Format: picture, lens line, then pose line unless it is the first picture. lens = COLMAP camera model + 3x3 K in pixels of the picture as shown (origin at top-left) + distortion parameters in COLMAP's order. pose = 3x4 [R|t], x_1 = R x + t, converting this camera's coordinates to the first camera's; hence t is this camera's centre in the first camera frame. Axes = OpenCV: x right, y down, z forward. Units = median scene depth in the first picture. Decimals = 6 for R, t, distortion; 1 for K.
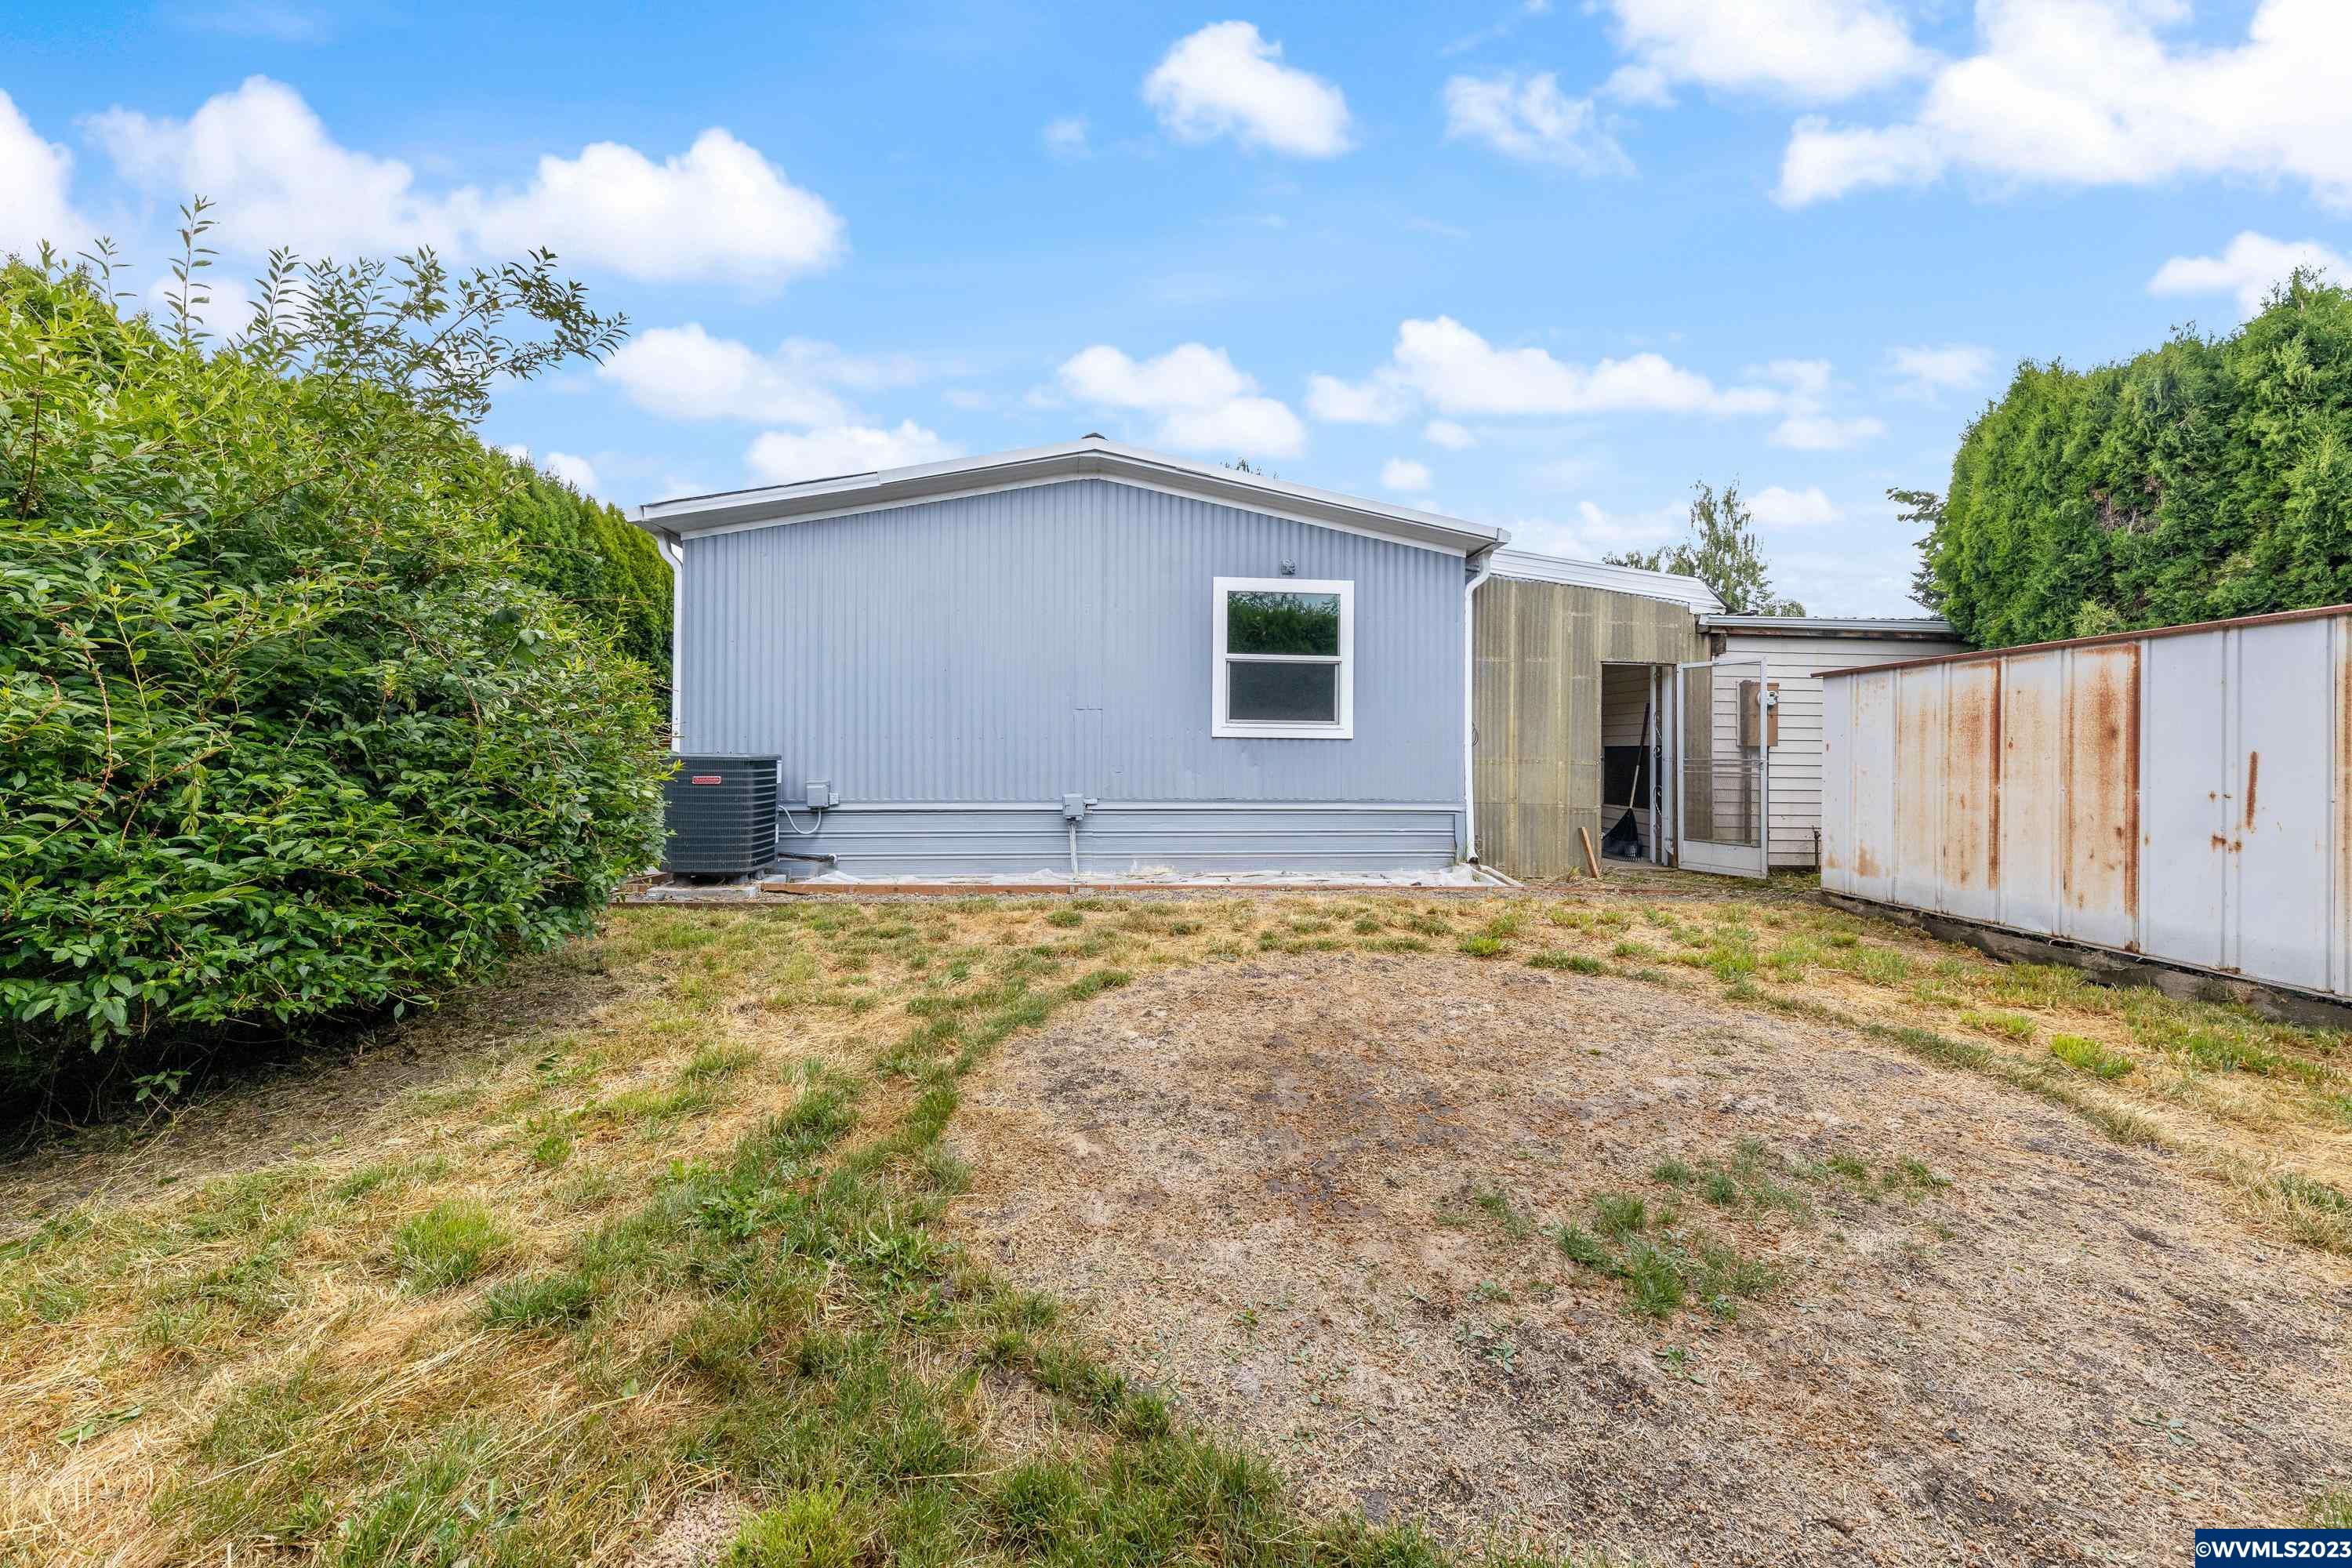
lens RADIAL K [[831.2, 0, 1170.7], [0, 831.2, 726.2], [0, 0, 1]] dist [0.001380, -0.003239]
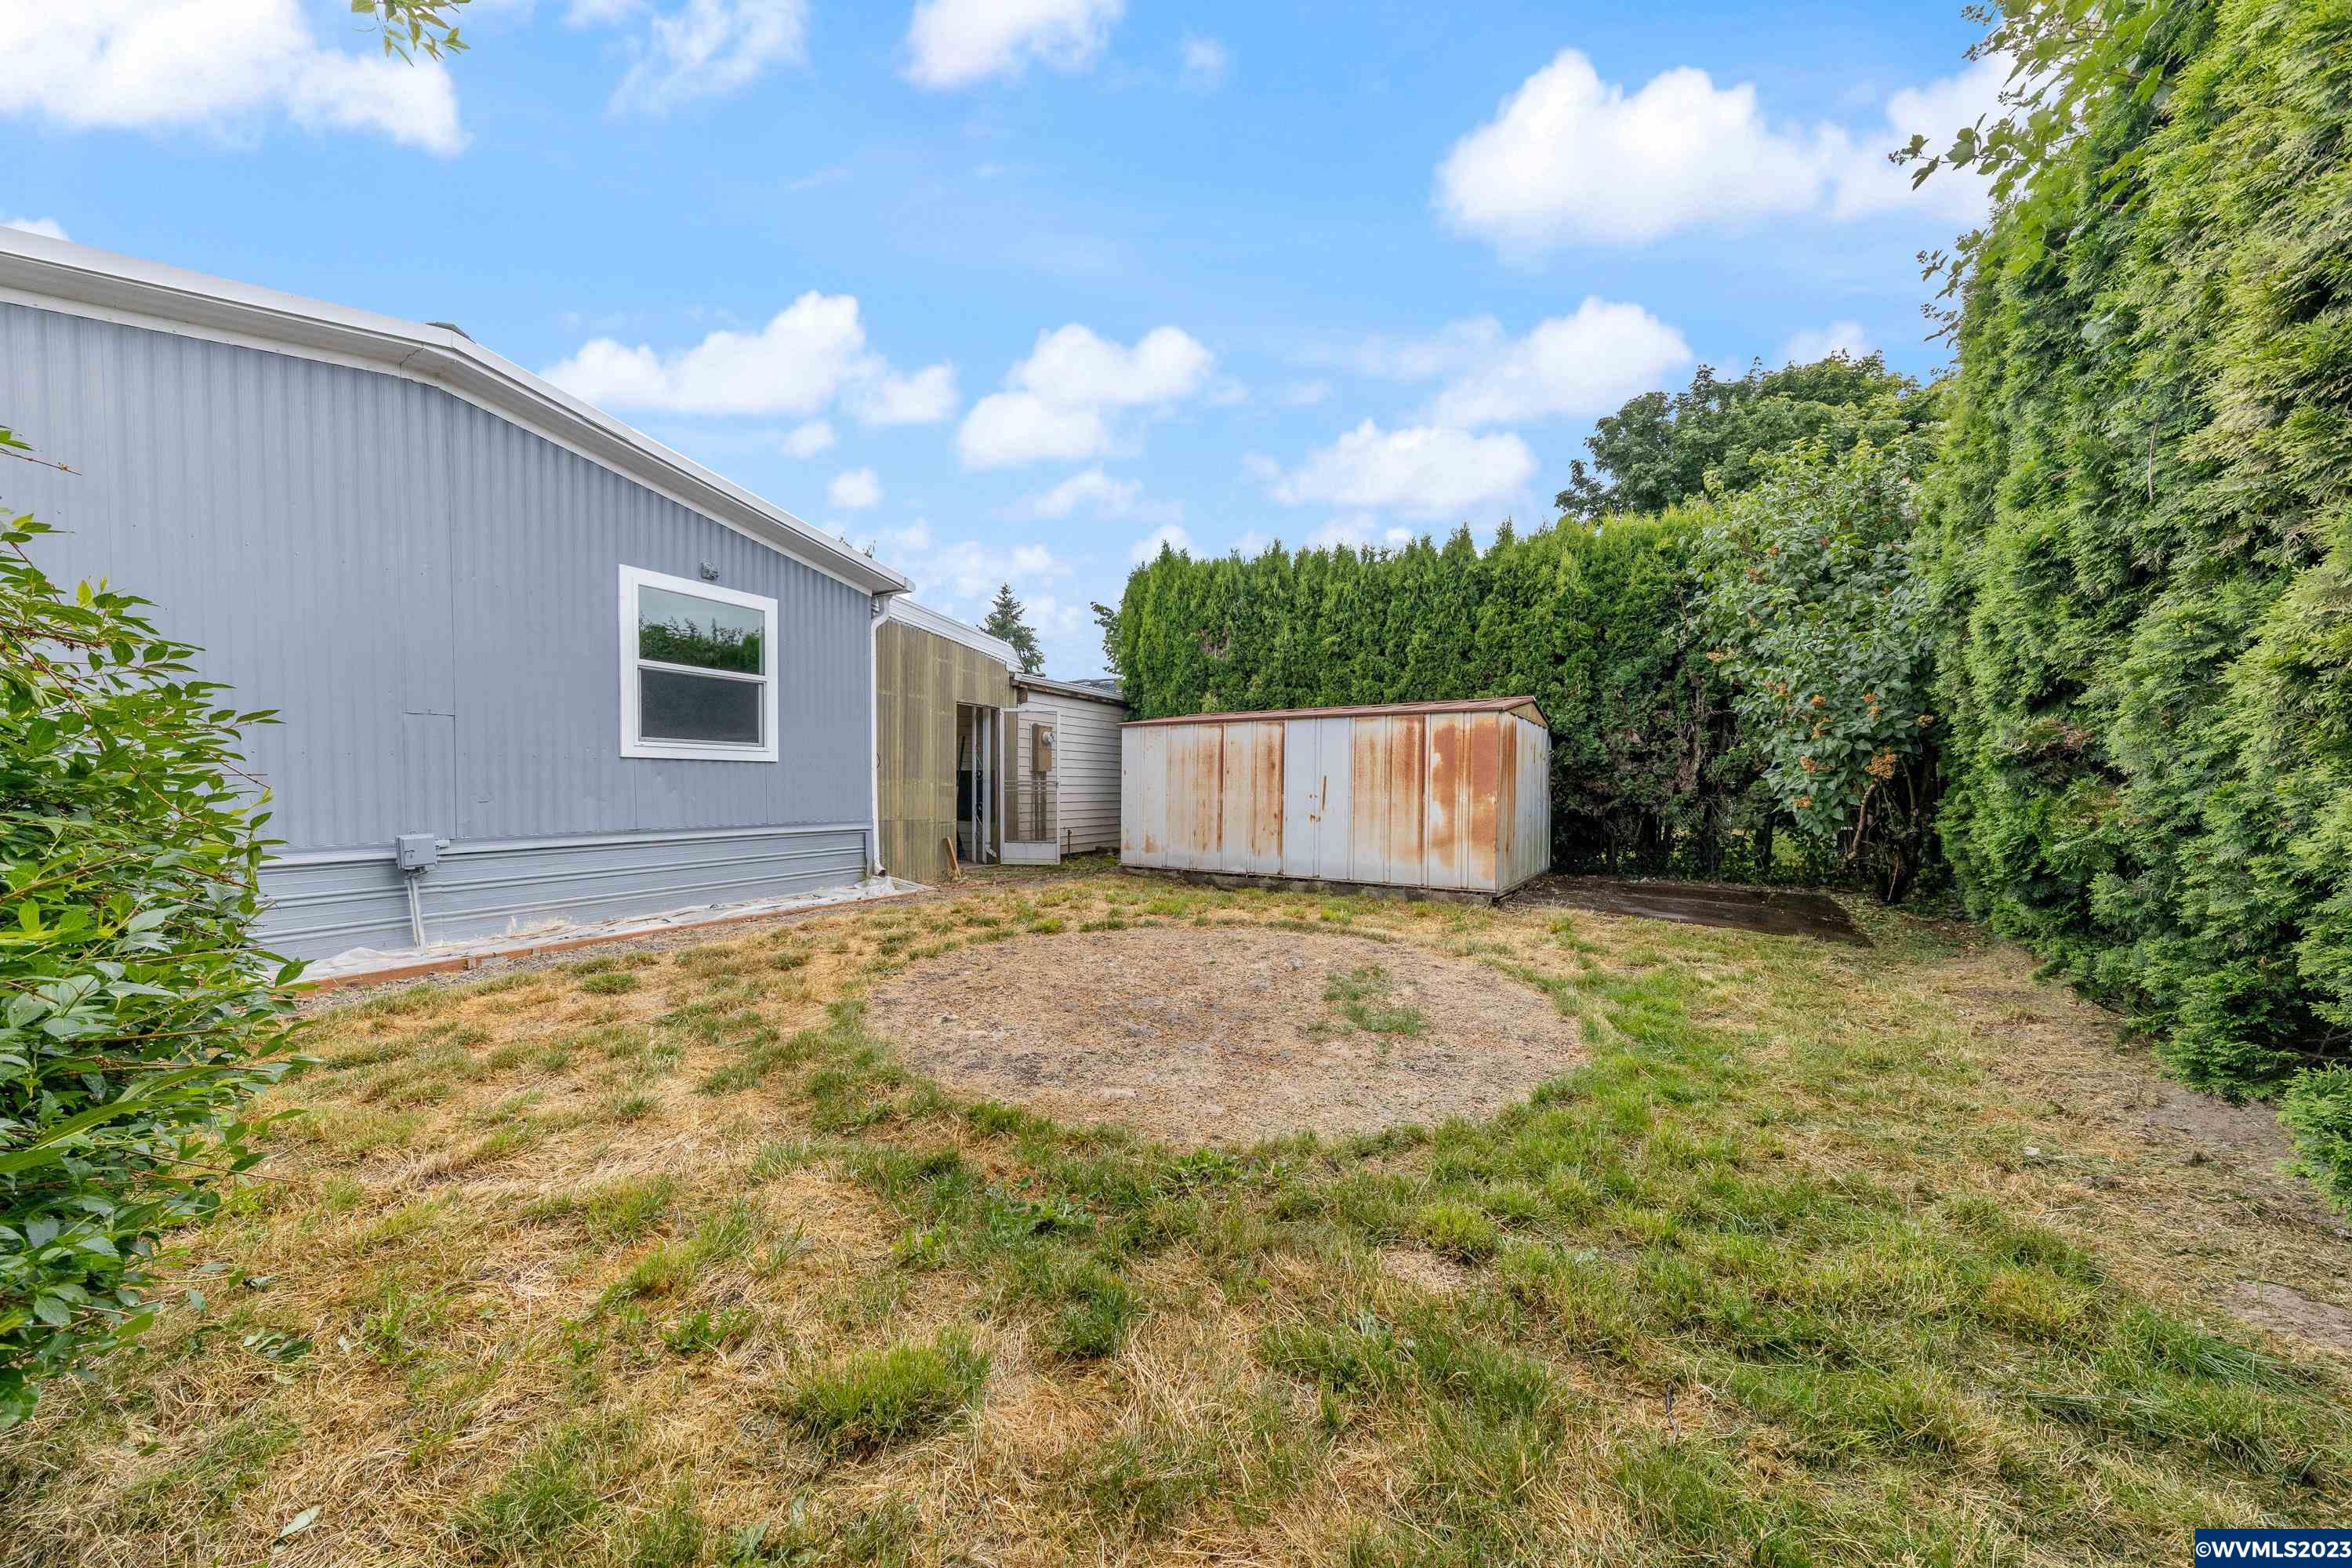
lens RADIAL K [[814.5, 0, 1166.9], [0, 814.5, 778.1], [0, 0, 1]] dist [0.005446, -0.003497]
pose [[0.532134, -0.002002, 0.846658, -0.356865], [-0.026814, 0.999456, 0.019216, 0.003318], [-0.846235, -0.032928, 0.531791, 0.100583]]
